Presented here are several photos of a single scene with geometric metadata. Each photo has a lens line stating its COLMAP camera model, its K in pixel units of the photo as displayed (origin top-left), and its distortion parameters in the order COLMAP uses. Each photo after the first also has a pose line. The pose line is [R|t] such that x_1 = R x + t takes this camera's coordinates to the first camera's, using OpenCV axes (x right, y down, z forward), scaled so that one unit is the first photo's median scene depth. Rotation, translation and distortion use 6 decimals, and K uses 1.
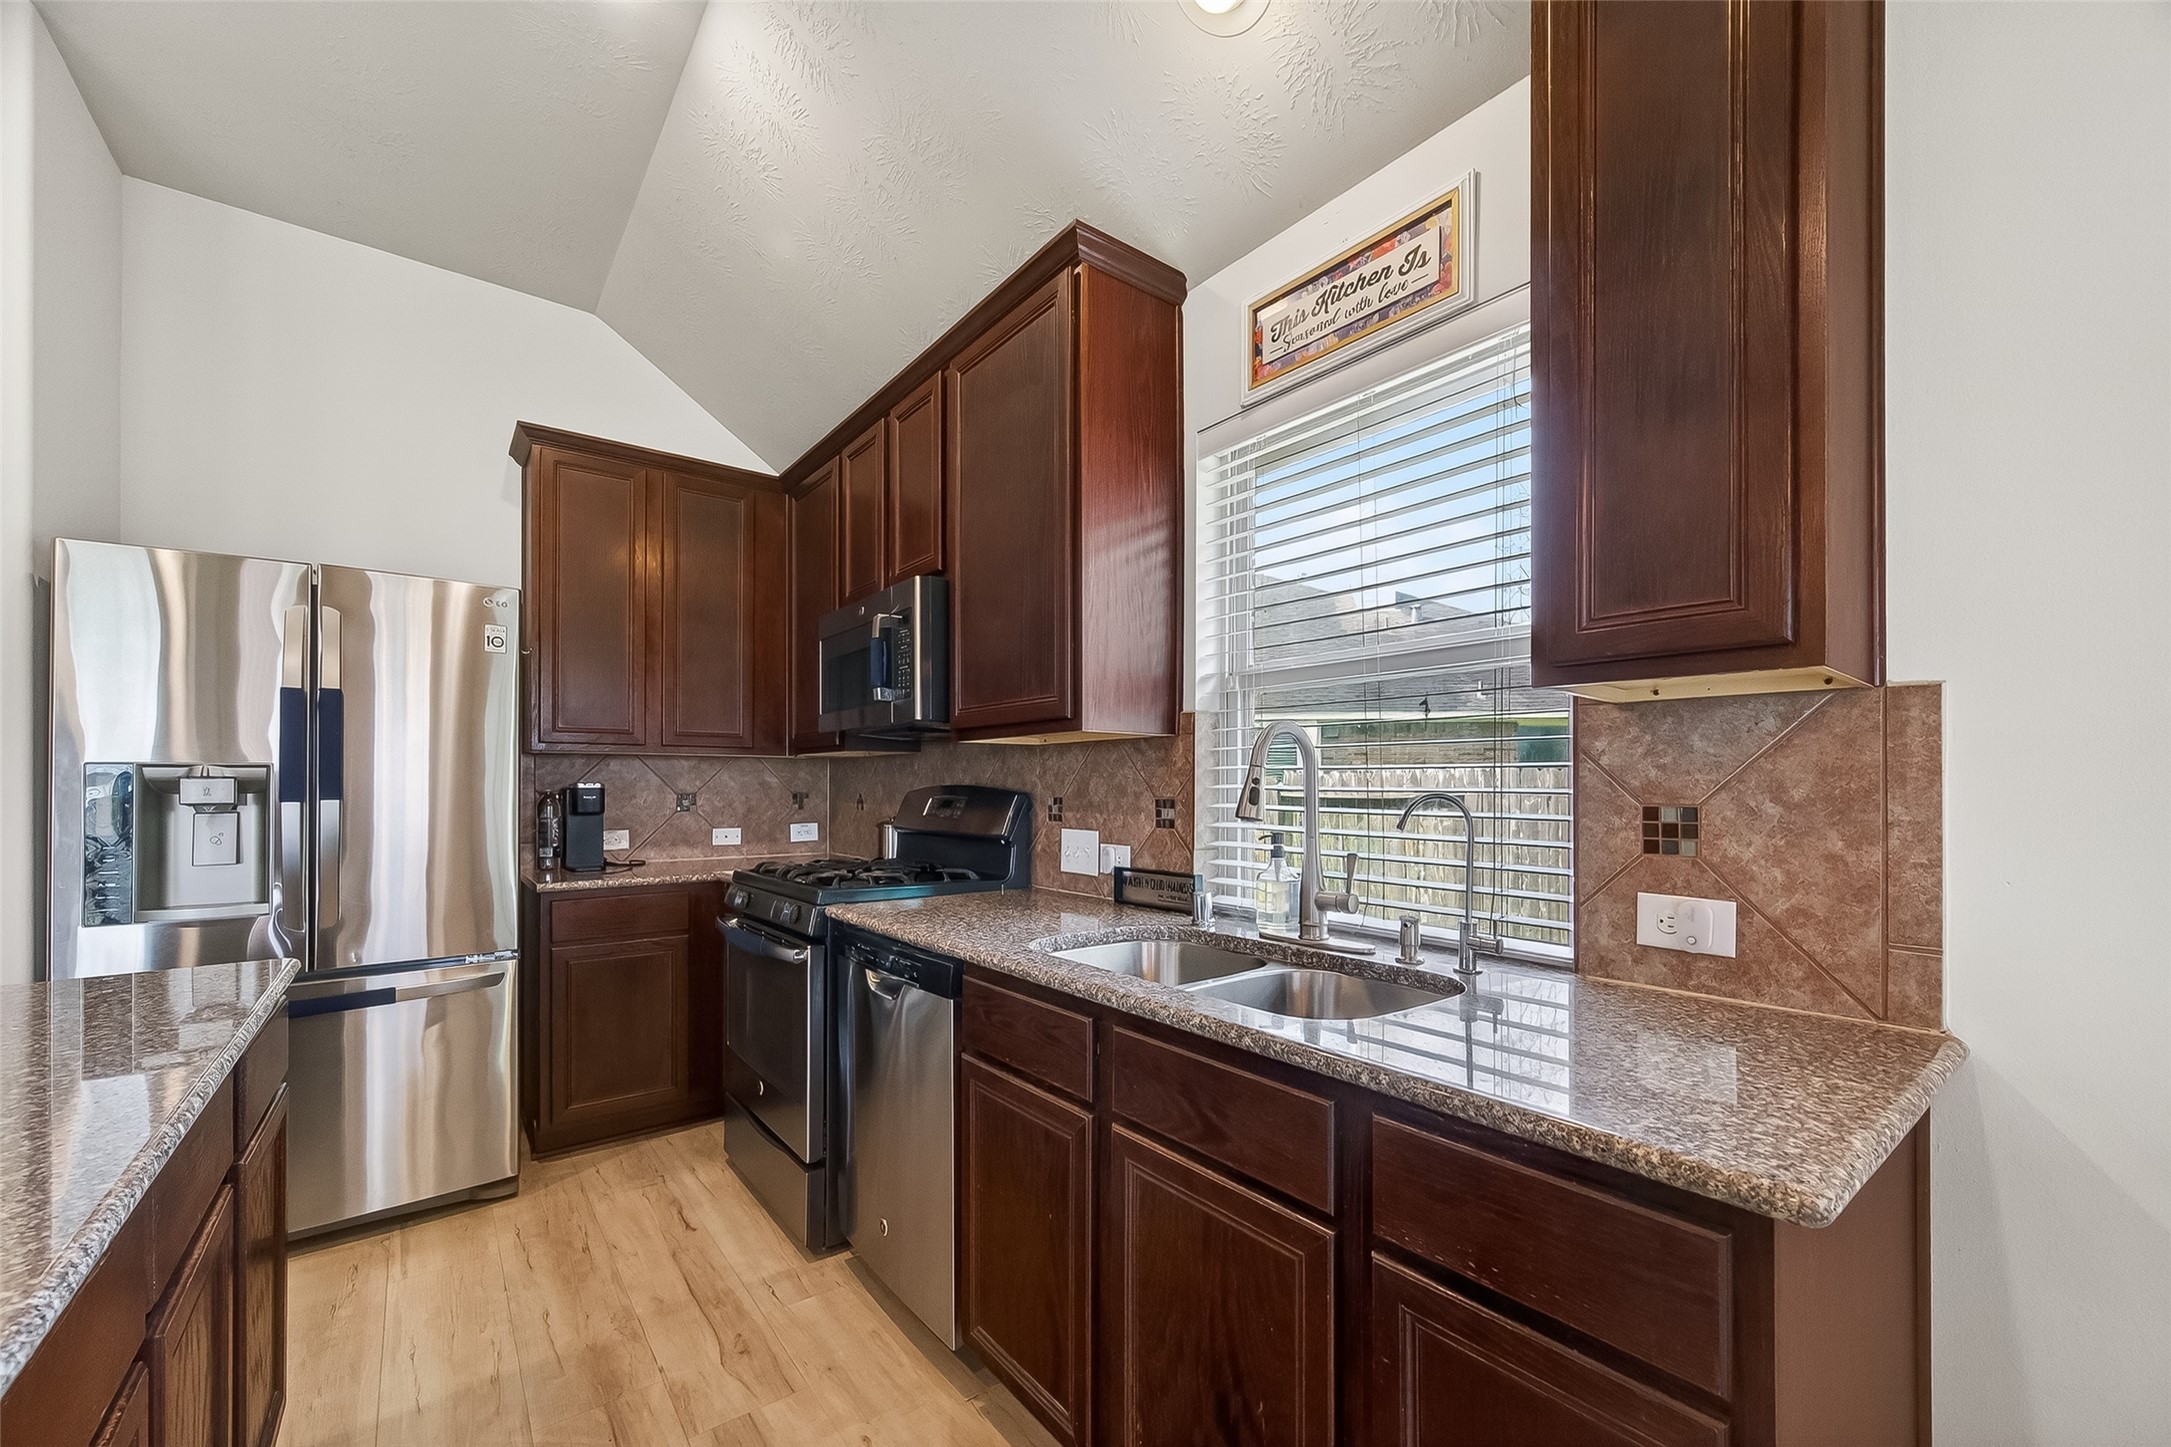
lens RADIAL K [[865.1, 0, 1110.3], [0, 865.1, 784.8], [0, 0, 1]] dist [0.001777, 0.000411]
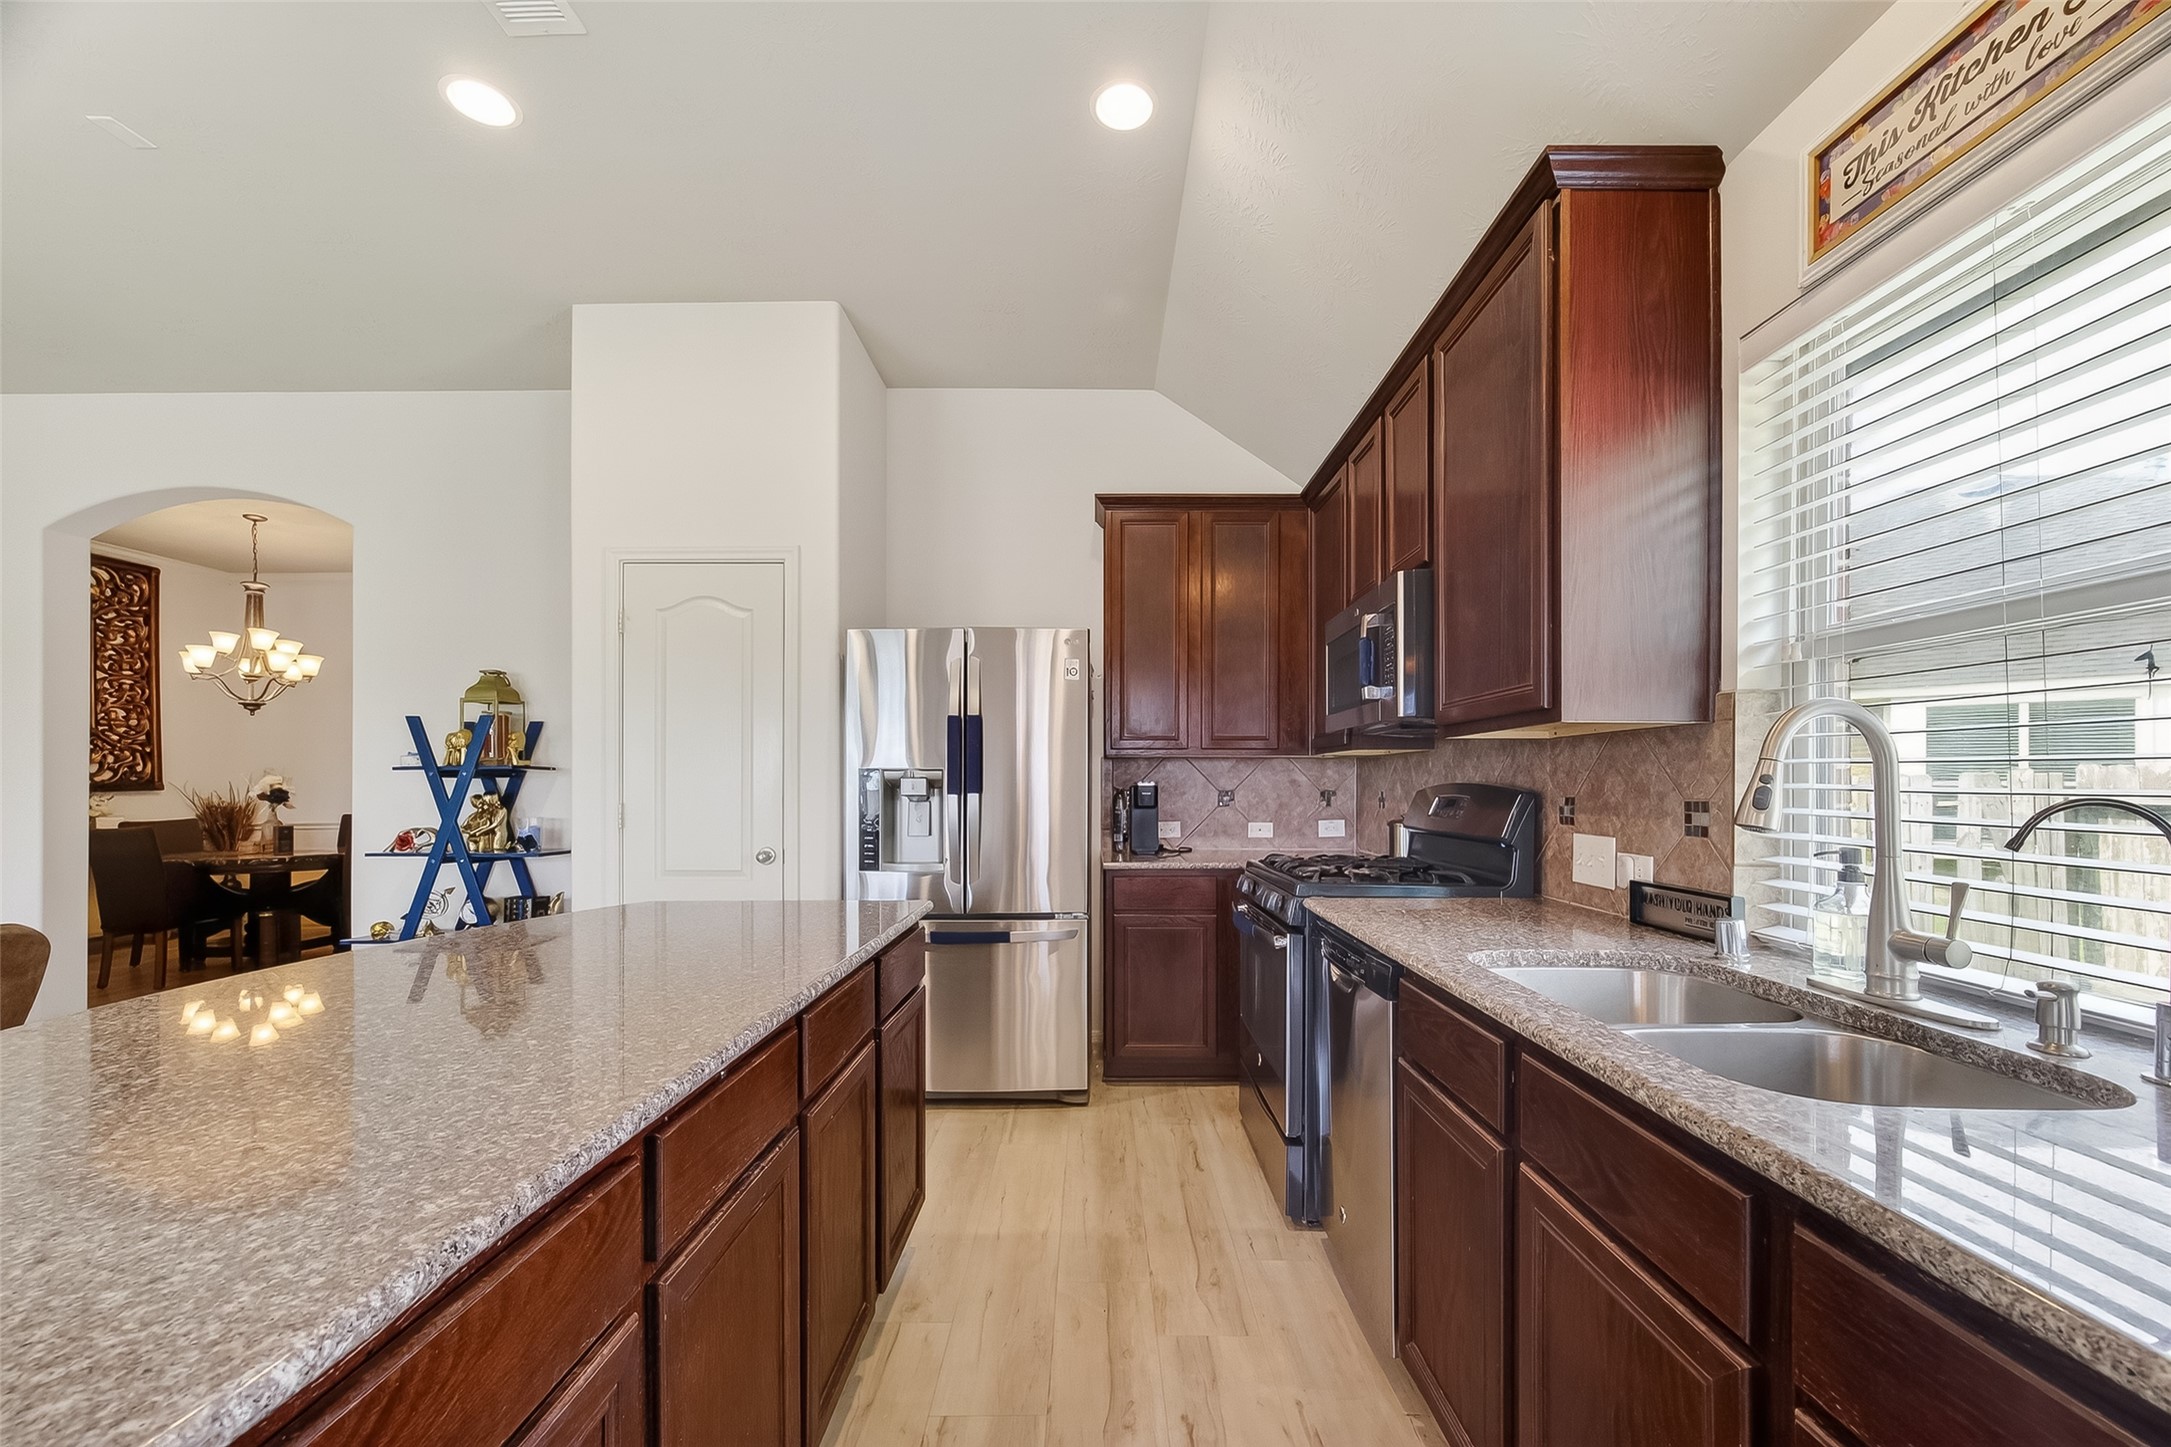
lens RADIAL K [[863.0, 0, 1096.4], [0, 863.0, 782.6], [0, 0, 1]] dist [0.000299, 0.000607]
pose [[0.784731, 0.000356, -0.619836, 0.124863], [-0.000075, 1.000000, 0.000481, -0.001141], [0.619836, -0.000331, 0.784731, 0.015456]]
